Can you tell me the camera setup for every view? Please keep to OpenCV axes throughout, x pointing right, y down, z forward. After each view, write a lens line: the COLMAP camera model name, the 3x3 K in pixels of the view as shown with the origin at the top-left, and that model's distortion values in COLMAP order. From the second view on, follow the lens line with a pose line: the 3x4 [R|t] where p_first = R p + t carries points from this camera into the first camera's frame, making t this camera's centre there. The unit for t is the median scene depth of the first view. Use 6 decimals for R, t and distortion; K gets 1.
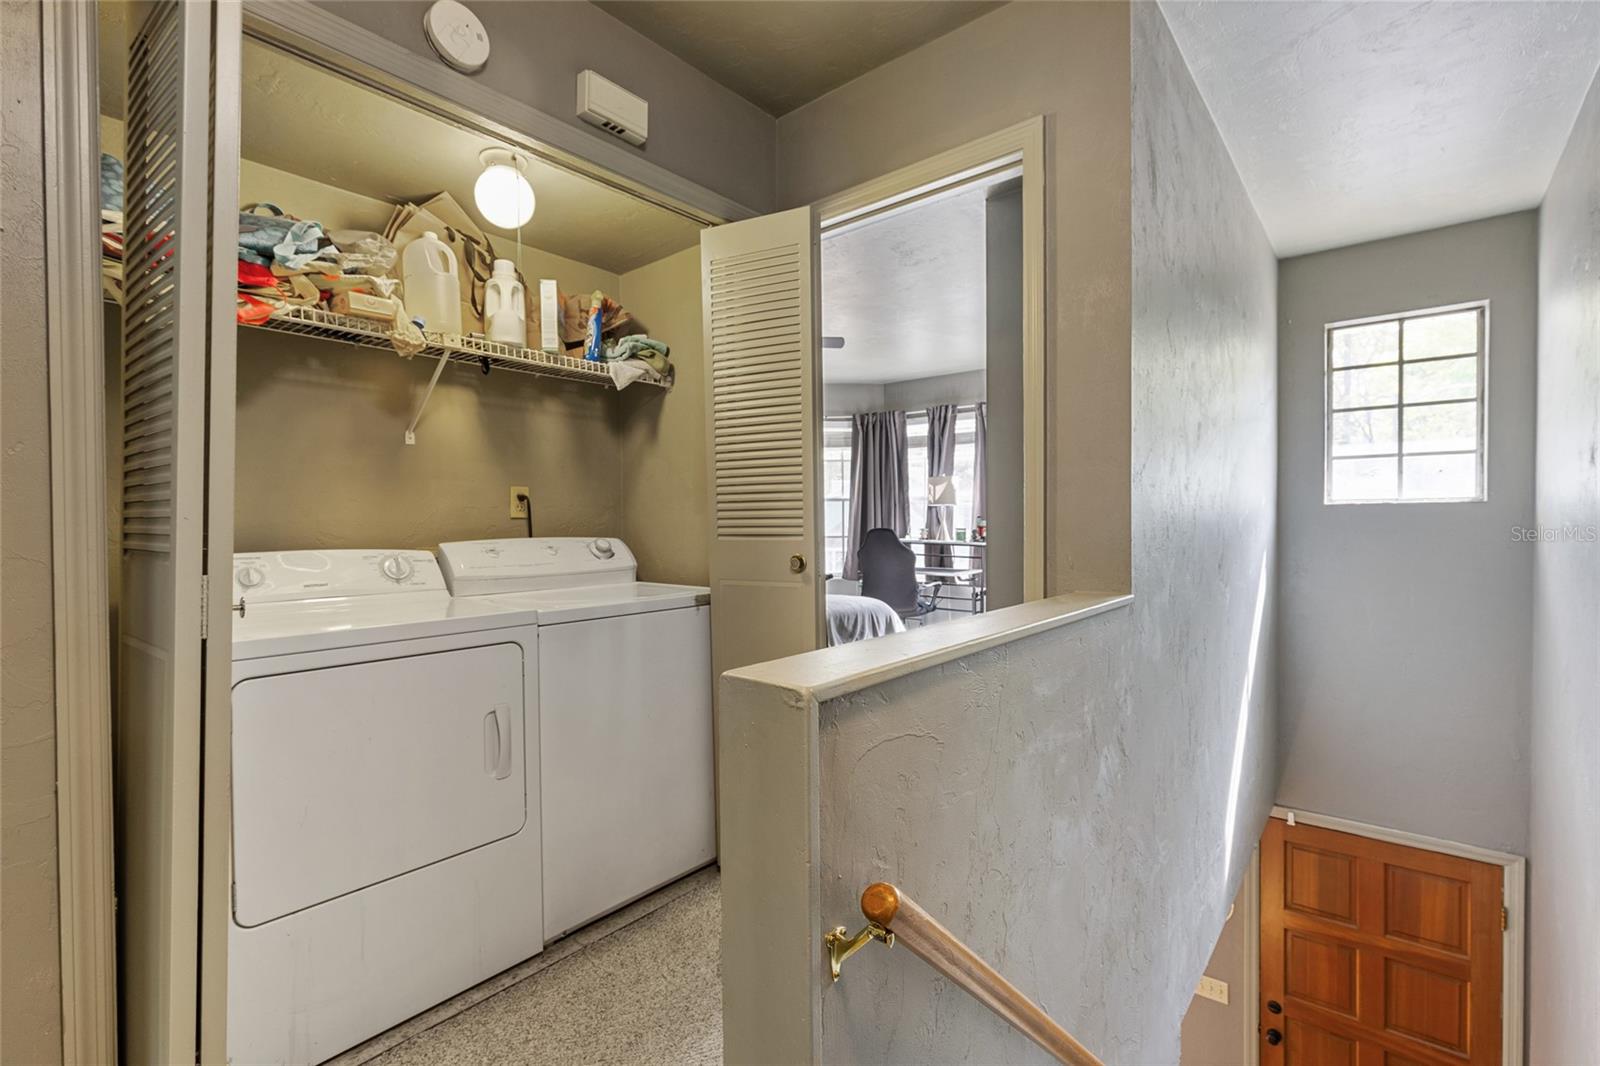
lens RADIAL K [[749.6, 0, 796.0], [0, 749.6, 530.7], [0, 0, 1]] dist [0.002676, 0.000138]
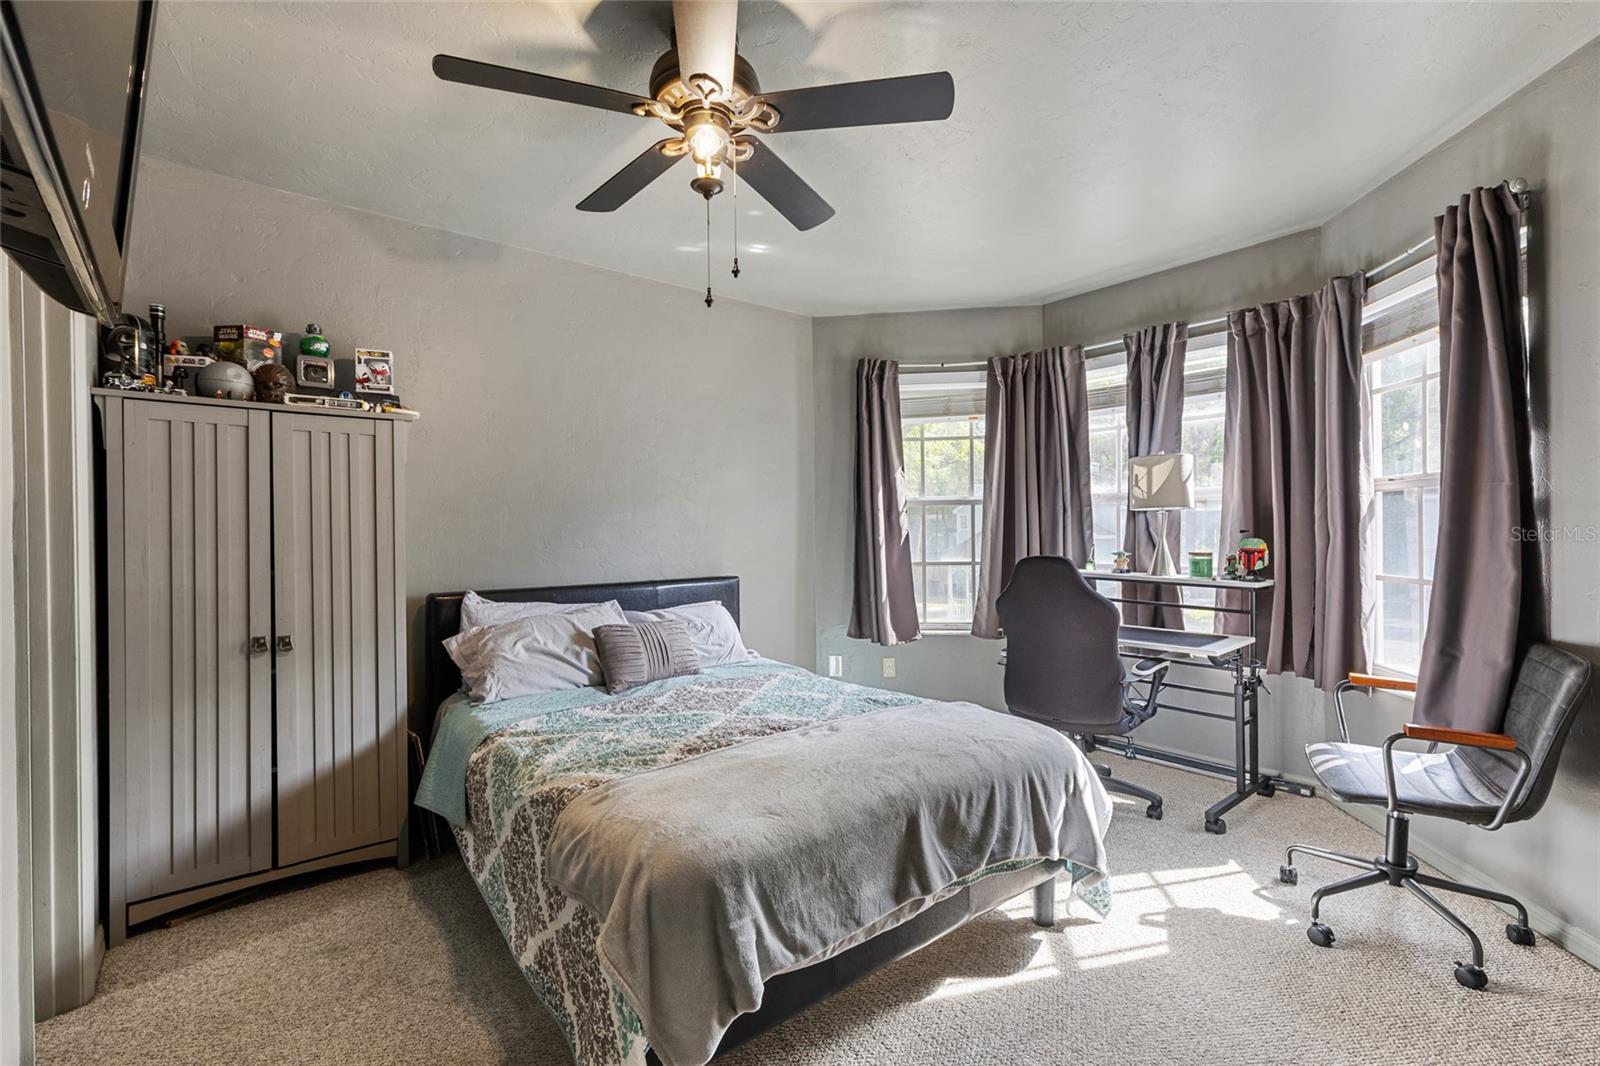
lens RADIAL K [[721.4, 0, 803.7], [0, 721.4, 531.2], [0, 0, 1]] dist [0.004615, 0.000886]
pose [[0.982876, -0.004800, -0.184205, 0.038457], [0.002900, 0.999940, -0.010587, -0.013192], [0.184244, 0.009871, 0.982831, 0.429601]]
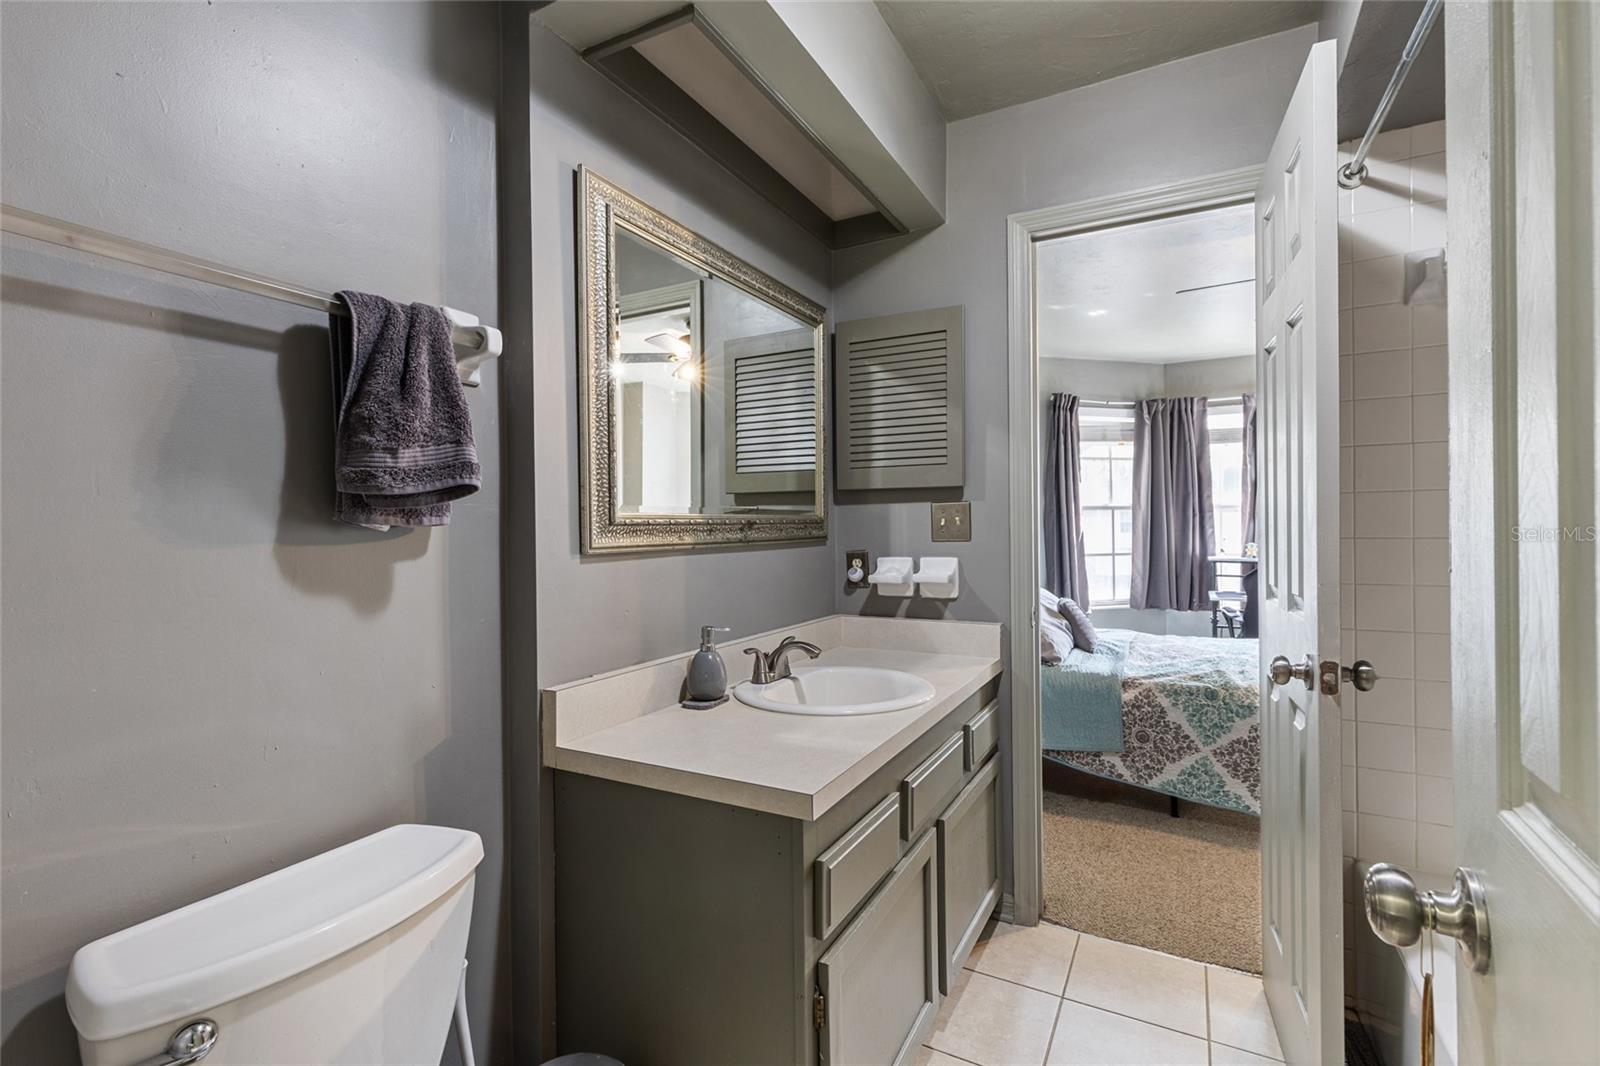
lens RADIAL K [[721.4, 0, 815.2], [0, 721.4, 533.1], [0, 0, 1]] dist [0.004615, 0.000886]
pose [[0.977946, -0.000692, 0.208857, -0.433845], [0.003905, 0.999880, -0.014969, -0.004783], [-0.208821, 0.015454, 0.977832, 0.339538]]
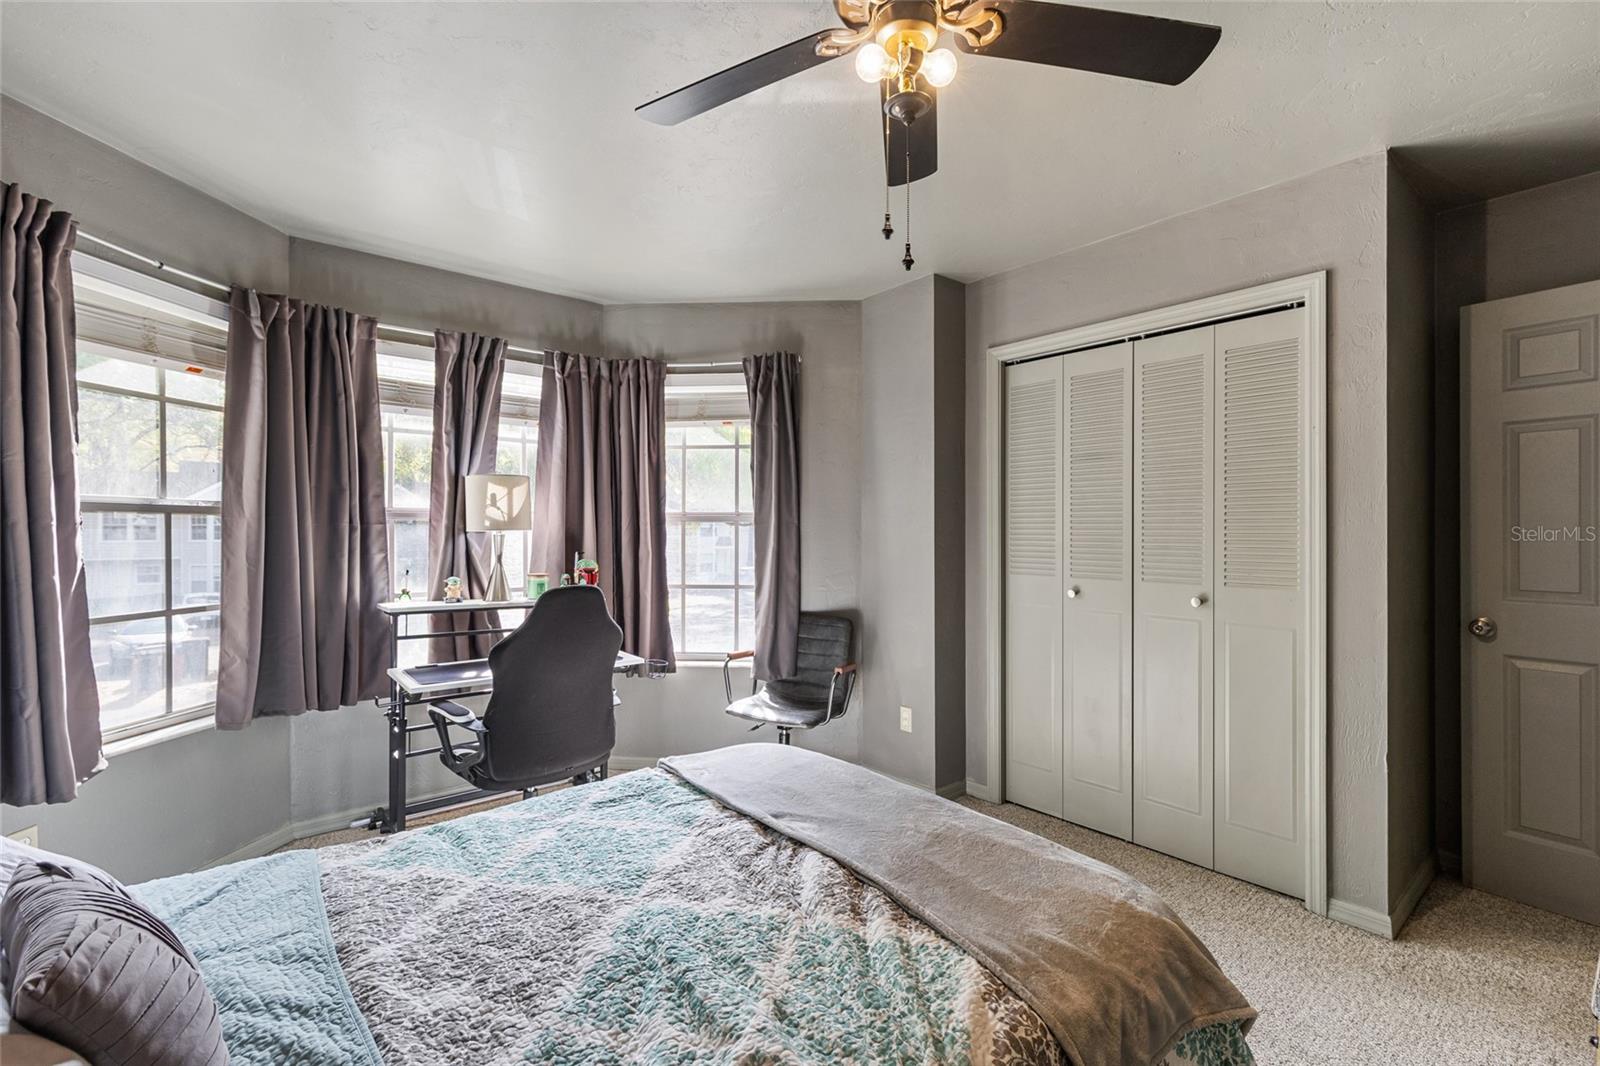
lens RADIAL K [[721.4, 0, 804.9], [0, 721.4, 538.2], [0, 0, 1]] dist [0.004615, 0.000886]
pose [[0.189791, 0.004996, 0.981812, -0.235726], [0.011538, 0.999907, -0.007318, -0.022960], [-0.981757, 0.012717, 0.189716, 0.677936]]
